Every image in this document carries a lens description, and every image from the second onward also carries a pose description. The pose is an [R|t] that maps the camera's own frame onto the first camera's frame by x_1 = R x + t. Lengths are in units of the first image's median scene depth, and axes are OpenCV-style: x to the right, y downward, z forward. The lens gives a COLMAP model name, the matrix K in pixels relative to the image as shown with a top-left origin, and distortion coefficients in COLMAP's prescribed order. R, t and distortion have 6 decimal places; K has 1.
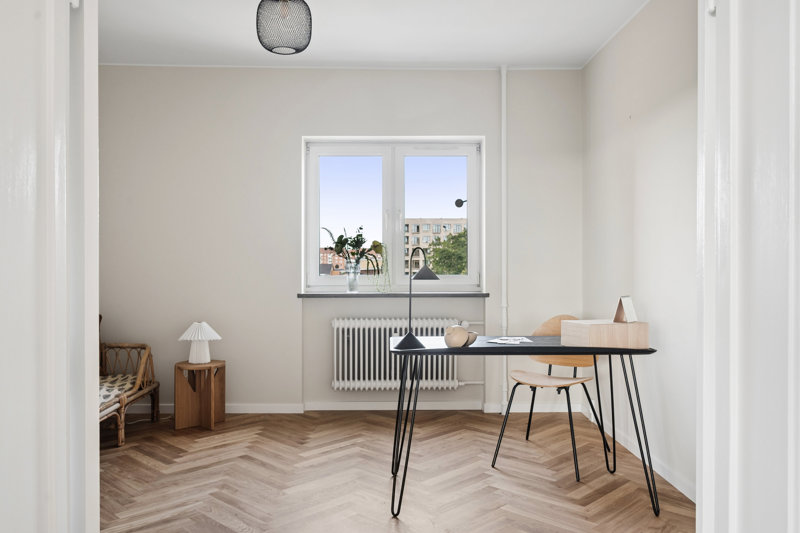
lens RADIAL K [[637.5, 0, 398.8], [0, 637.5, 265.5], [0, 0, 1]] dist [0.011558, -0.010344]
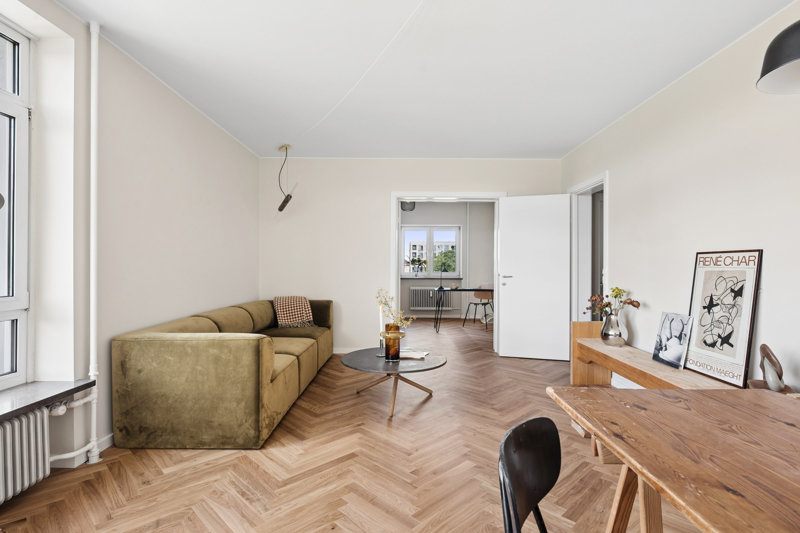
lens RADIAL K [[417.4, 0, 402.9], [0, 417.4, 269.6], [0, 0, 1]] dist [-0.000399, 0.000012]
pose [[0.999945, 0.006026, -0.008573, -0.147444], [-0.006048, 0.999978, -0.002554, 0.014597], [0.008558, 0.002606, 0.999960, -1.154431]]
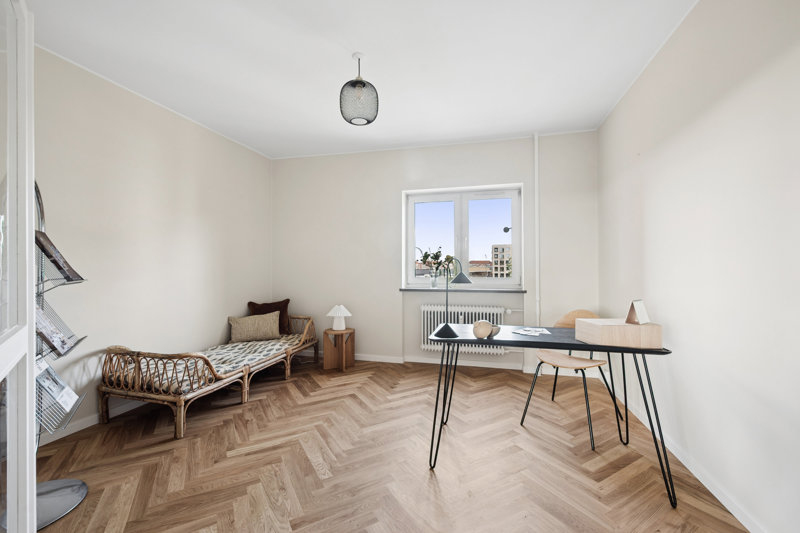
lens RADIAL K [[327.1, 0, 402.2], [0, 327.1, 264.2], [0, 0, 1]] dist [0.000965, 0.000747]
pose [[0.963824, -0.002999, -0.266524, 0.082766], [-0.001566, 0.999856, -0.016913, -0.004288], [0.266536, 0.016718, 0.963680, 0.251702]]
